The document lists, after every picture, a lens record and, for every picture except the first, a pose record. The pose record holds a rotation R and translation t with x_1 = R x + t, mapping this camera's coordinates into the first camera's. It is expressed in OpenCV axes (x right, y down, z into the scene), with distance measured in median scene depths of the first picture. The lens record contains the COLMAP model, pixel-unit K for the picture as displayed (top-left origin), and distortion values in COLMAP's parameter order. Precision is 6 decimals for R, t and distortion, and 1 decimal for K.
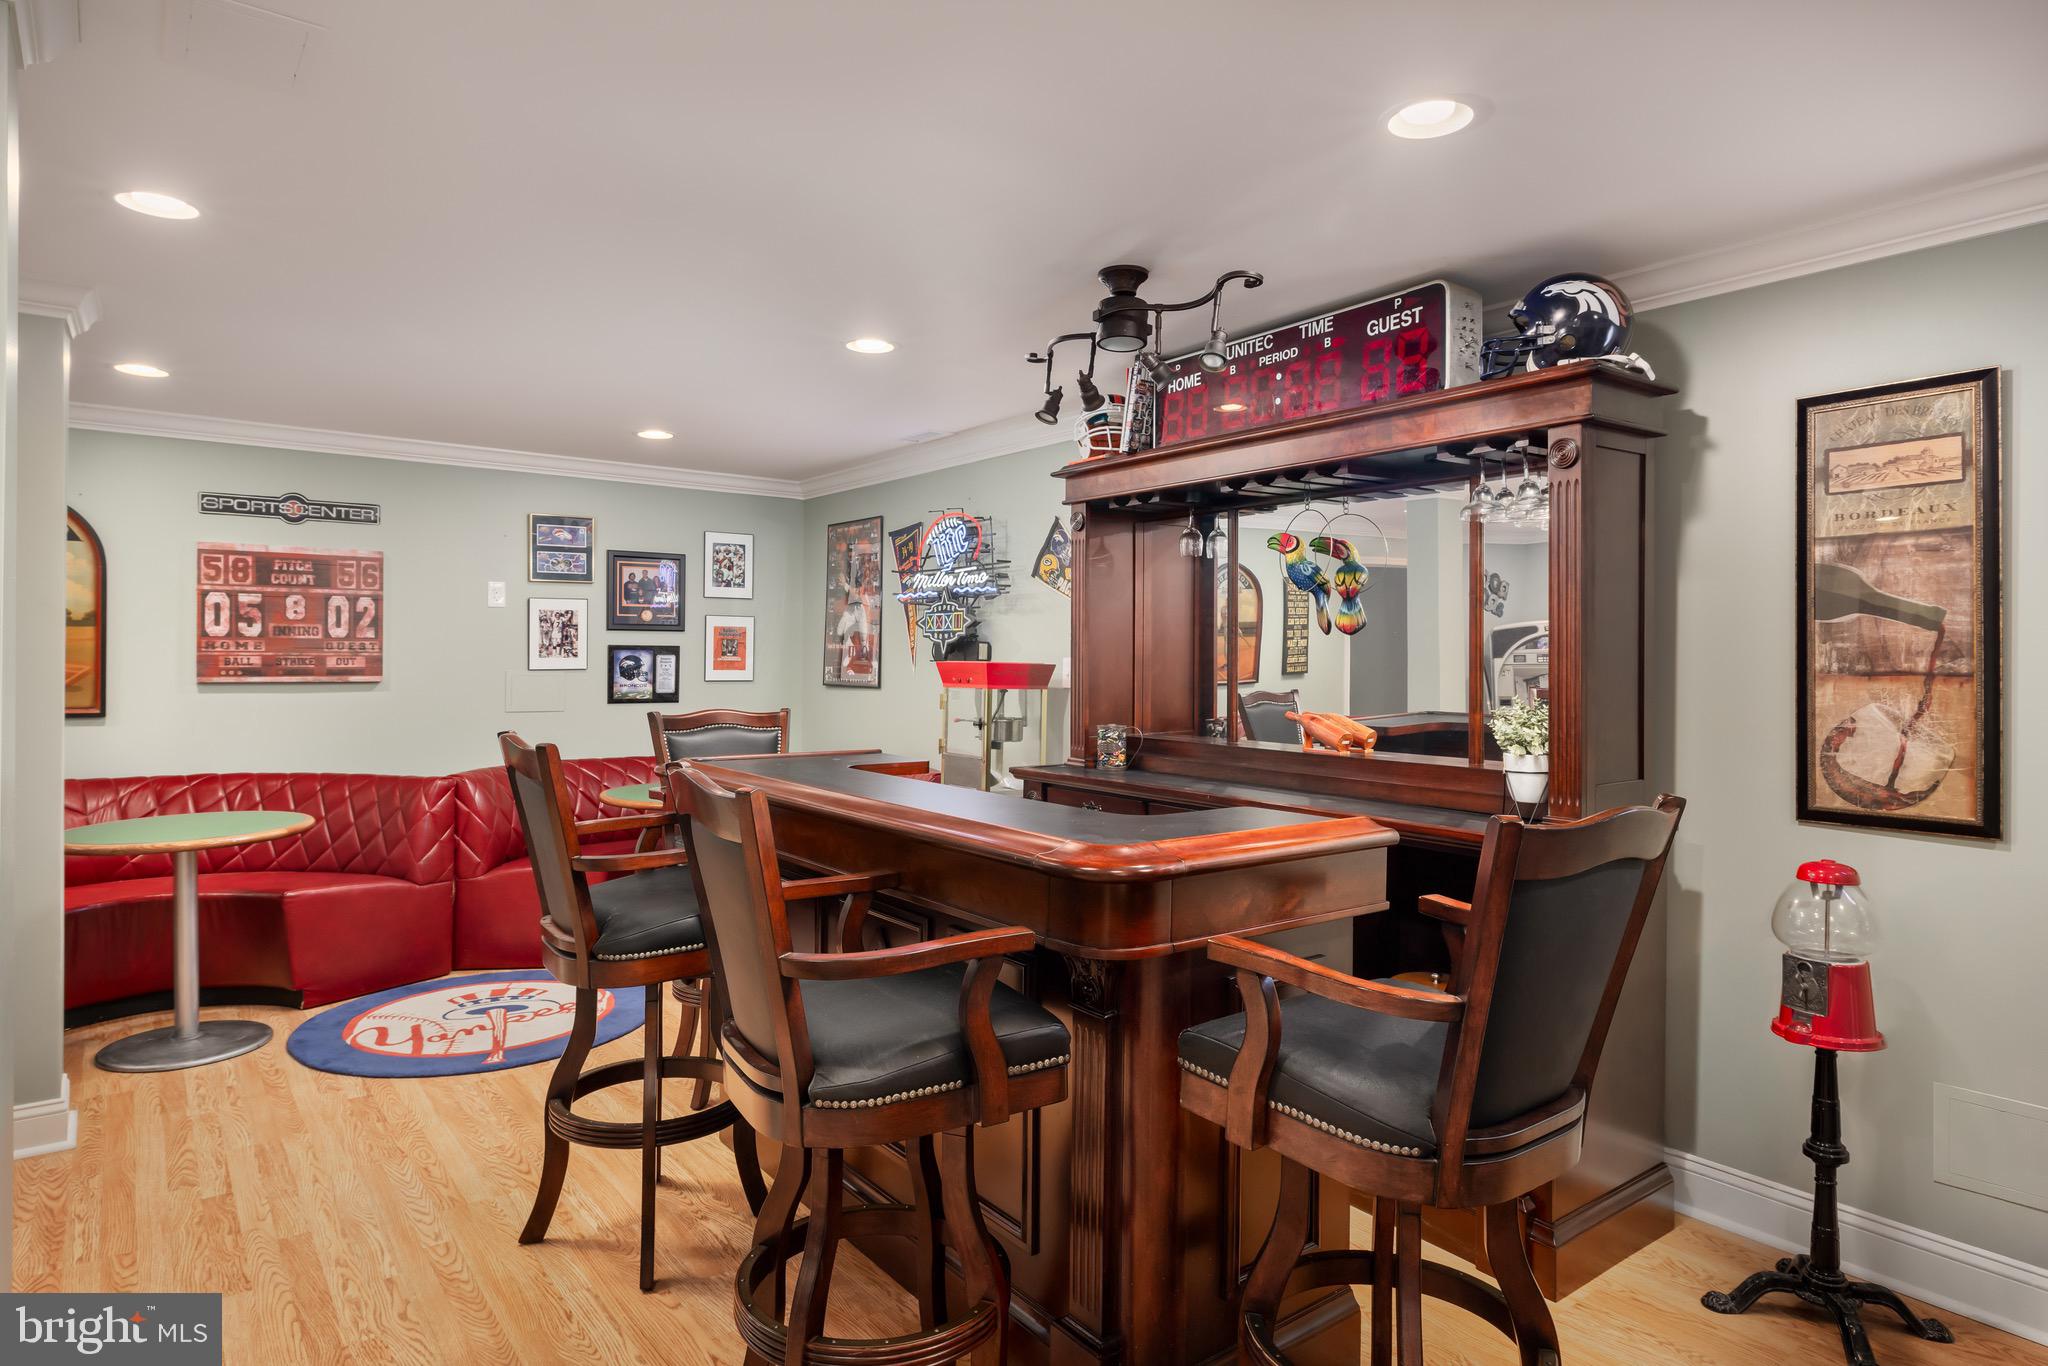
lens RADIAL K [[1169.6, 0, 1020.0], [0, 1169.6, 680.2], [0, 0, 1]] dist [-0.001866, -0.000903]
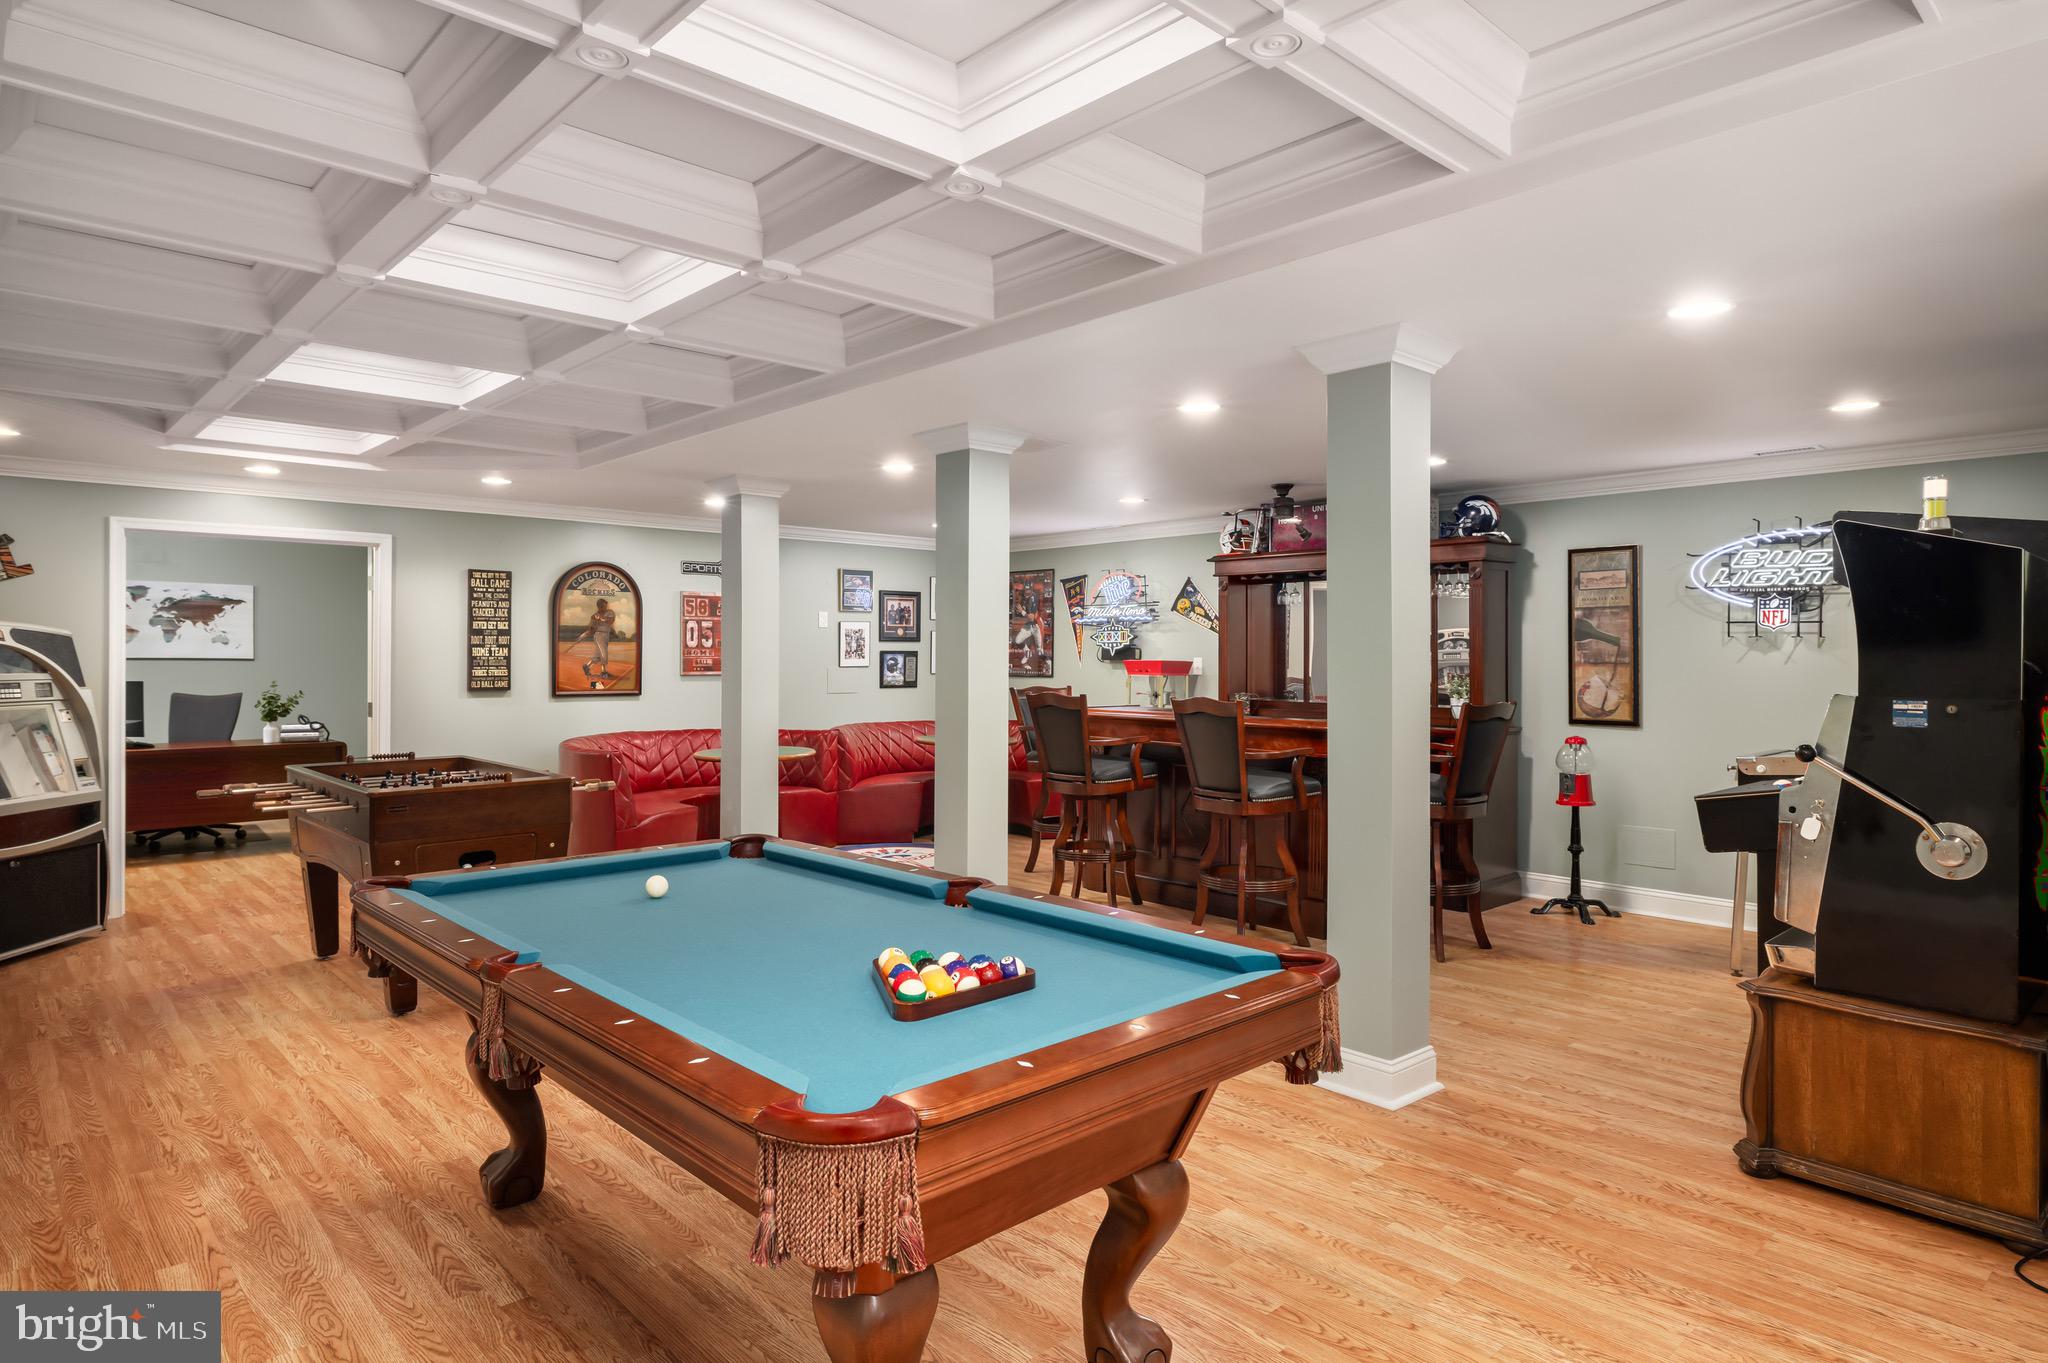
lens RADIAL K [[1169.6, 0, 1028.6], [0, 1169.6, 670.3], [0, 0, 1]] dist [-0.001866, -0.000903]
pose [[0.996146, -0.005712, 0.087526, -0.439466], [0.006301, 0.999959, -0.006454, 0.011130], [-0.087486, 0.006981, 0.996141, -0.873436]]
